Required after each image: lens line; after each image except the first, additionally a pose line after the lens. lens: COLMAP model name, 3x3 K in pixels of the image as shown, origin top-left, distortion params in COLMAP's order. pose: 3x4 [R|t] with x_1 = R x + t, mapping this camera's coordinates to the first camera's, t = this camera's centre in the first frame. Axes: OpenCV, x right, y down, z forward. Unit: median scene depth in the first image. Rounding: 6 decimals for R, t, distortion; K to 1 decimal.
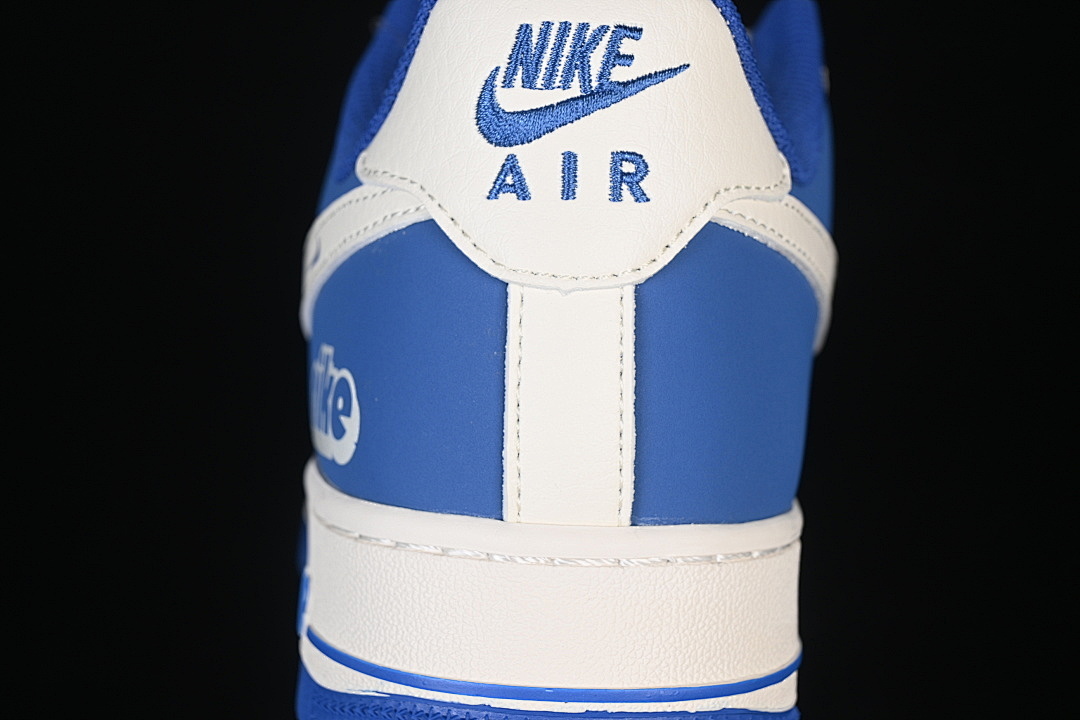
lens RADIAL K [[2288.3, 0, 539.8], [0, 2288.3, 361.1], [0, 0, 1]] dist [-0.064500, 0.000000]
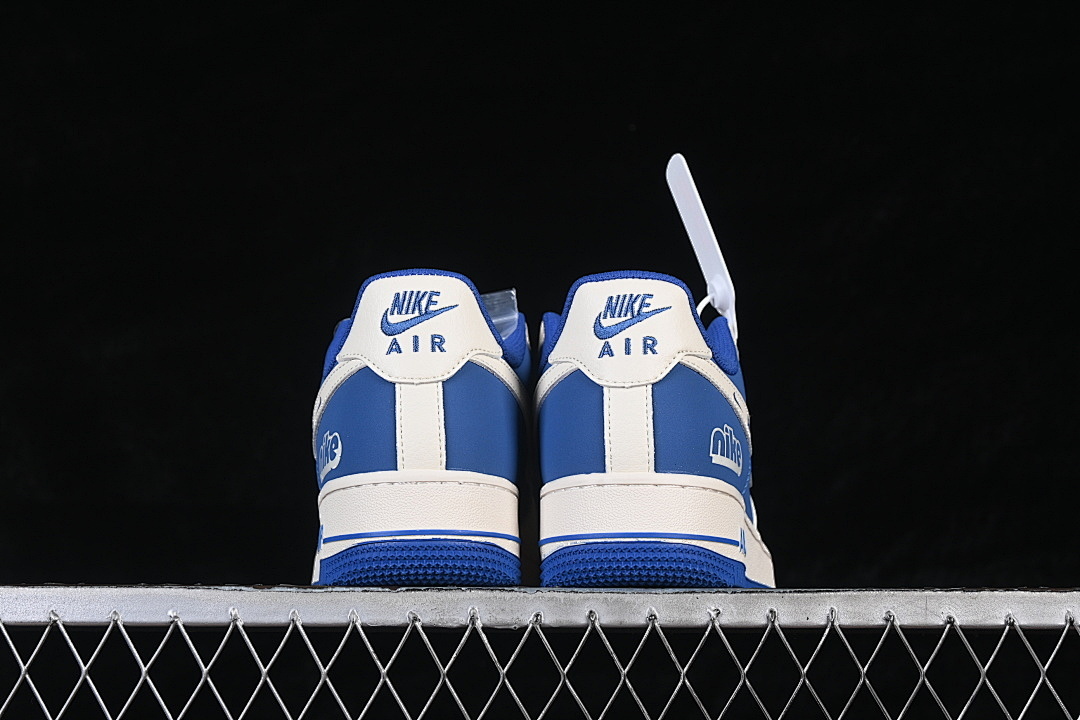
lens RADIAL K [[2288.3, 0, 534.9], [0, 2288.3, 360.5], [0, 0, 1]] dist [-0.064500, 0.000000]
pose [[0.997826, -0.053155, 0.038948, 0.047054], [0.062518, 0.950448, -0.304532, 0.776023], [-0.020831, 0.306305, 0.951706, -1.591001]]
